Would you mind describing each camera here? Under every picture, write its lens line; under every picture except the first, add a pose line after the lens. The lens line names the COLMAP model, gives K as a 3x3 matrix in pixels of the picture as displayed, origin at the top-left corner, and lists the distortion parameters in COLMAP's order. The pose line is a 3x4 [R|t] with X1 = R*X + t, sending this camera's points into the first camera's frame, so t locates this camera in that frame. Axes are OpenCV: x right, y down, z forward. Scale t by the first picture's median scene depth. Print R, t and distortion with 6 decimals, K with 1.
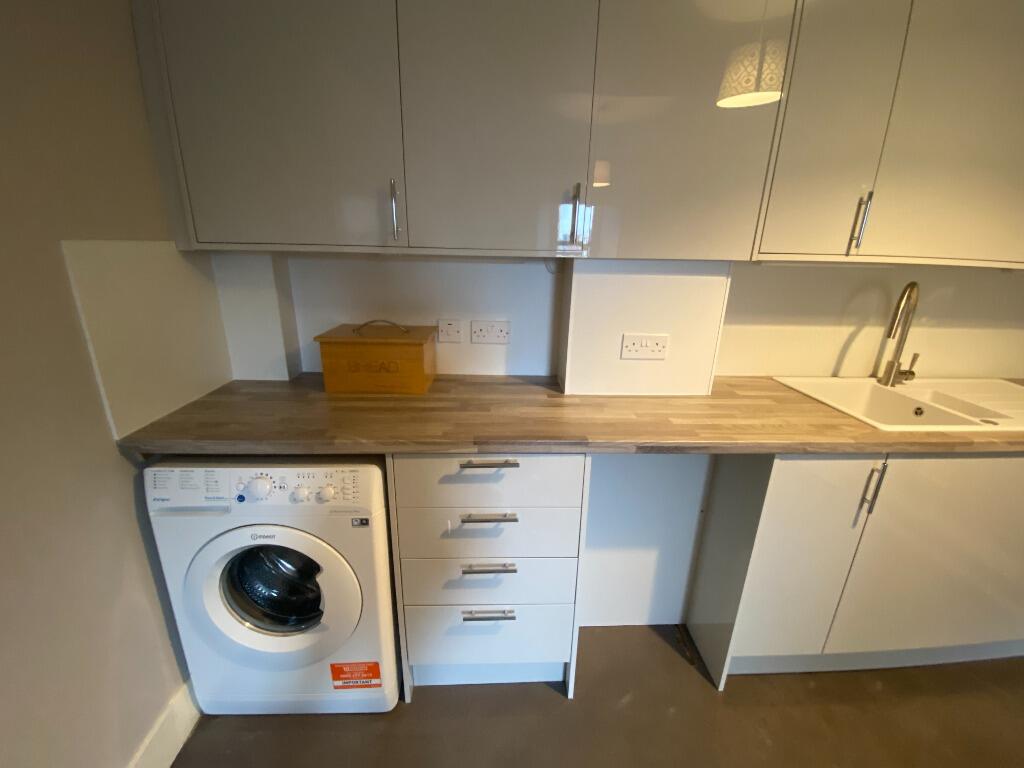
lens RADIAL K [[412.3, 0, 509.3], [0, 412.3, 381.6], [0, 0, 1]] dist [0.016977, -0.020905]
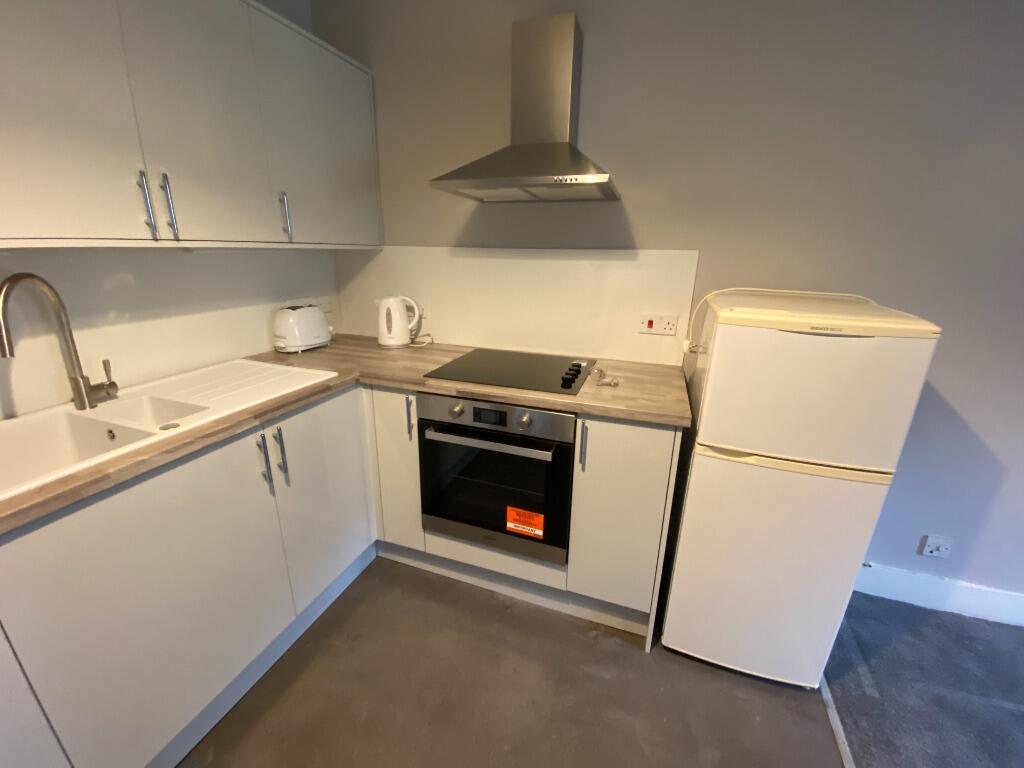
lens RADIAL K [[412.3, 0, 509.3], [0, 412.3, 381.6], [0, 0, 1]] dist [0.016977, -0.020905]
pose [[0.343763, -0.288125, 0.893762, 0.616256], [0.271194, 0.941673, 0.199263, 0.028256], [-0.899044, 0.173884, 0.401850, -0.024715]]
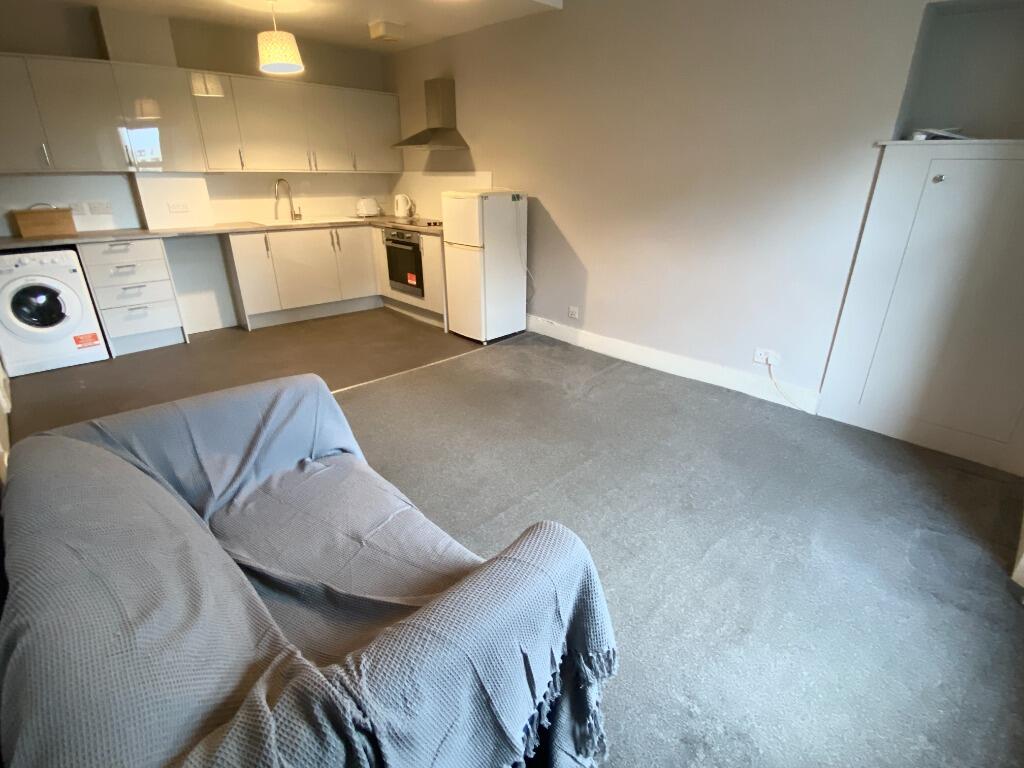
lens RADIAL K [[495.9, 0, 512.0], [0, 495.9, 384.0], [0, 0, 1]] dist [0.034756, -0.030897]
pose [[0.739735, -0.269201, 0.616703, -0.367530], [0.209666, 0.963074, 0.168904, 0.908496], [-0.639400, 0.004357, 0.768862, -2.795154]]
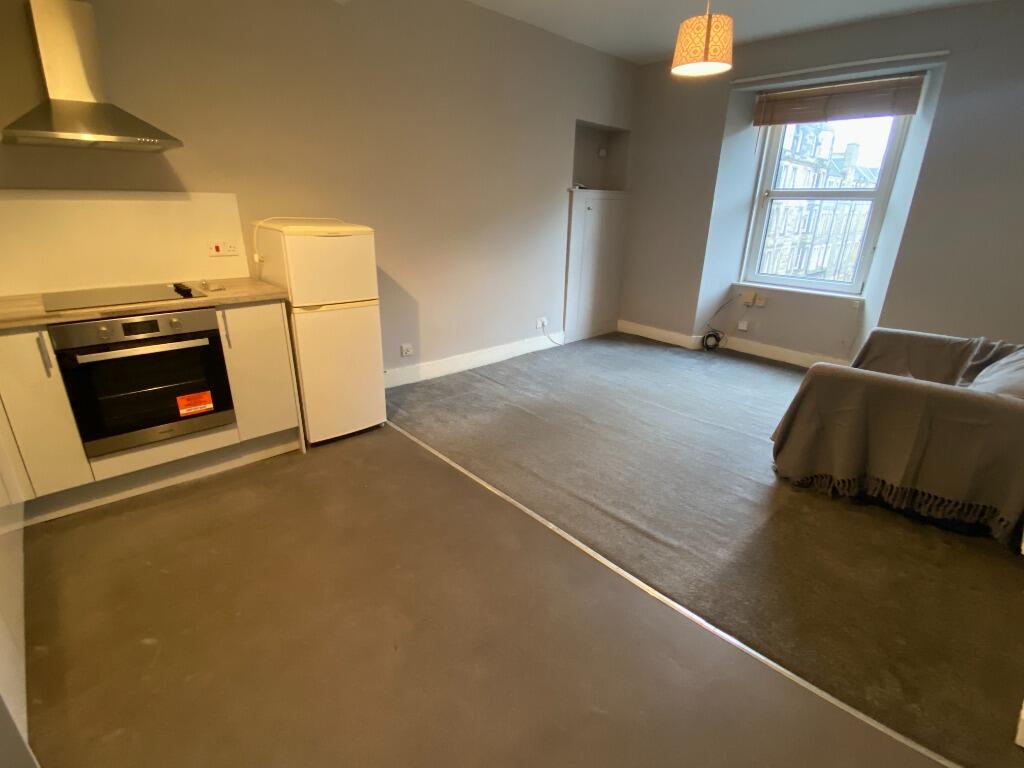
lens RADIAL K [[495.9, 0, 512.0], [0, 495.9, 384.0], [0, 0, 1]] dist [0.034756, -0.030897]
pose [[-0.668691, -0.278826, 0.689281, -0.464097], [0.195722, 0.828326, 0.524947, -0.155494], [-0.717318, 0.485935, -0.499322, 0.508246]]
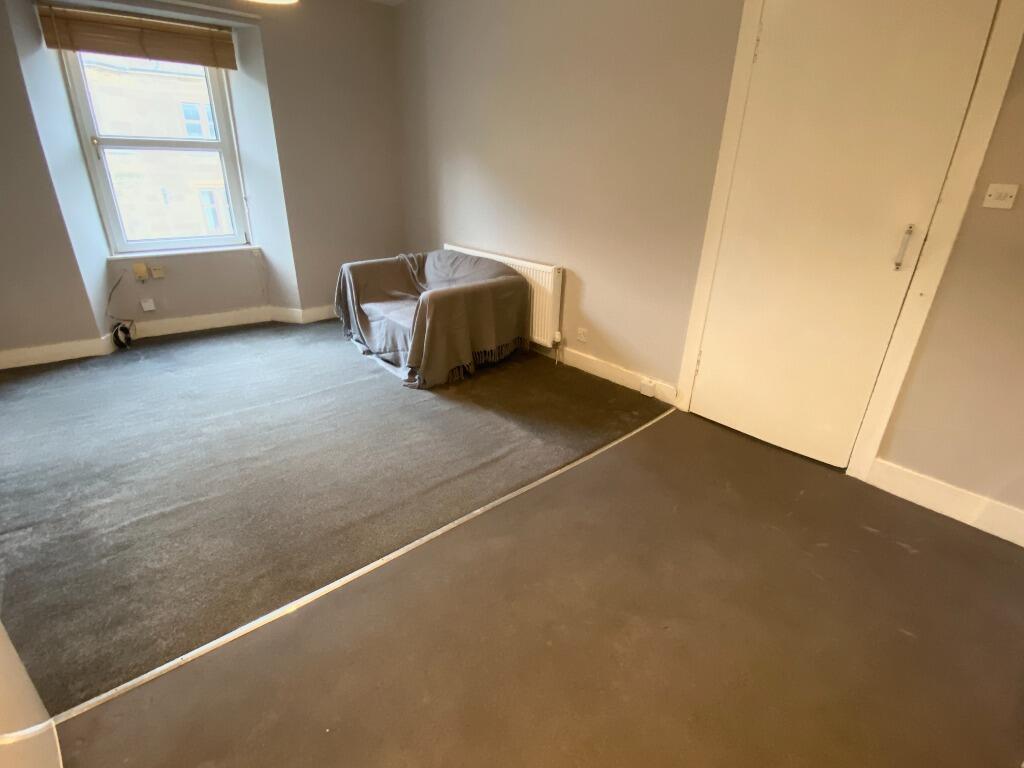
lens RADIAL K [[495.9, 0, 512.0], [0, 495.9, 384.0], [0, 0, 1]] dist [0.034756, -0.030897]
pose [[-0.759206, 0.221834, -0.611879, 1.417894], [-0.232986, 0.785192, 0.573752, -0.133678], [0.607720, 0.578155, -0.544438, 0.520477]]
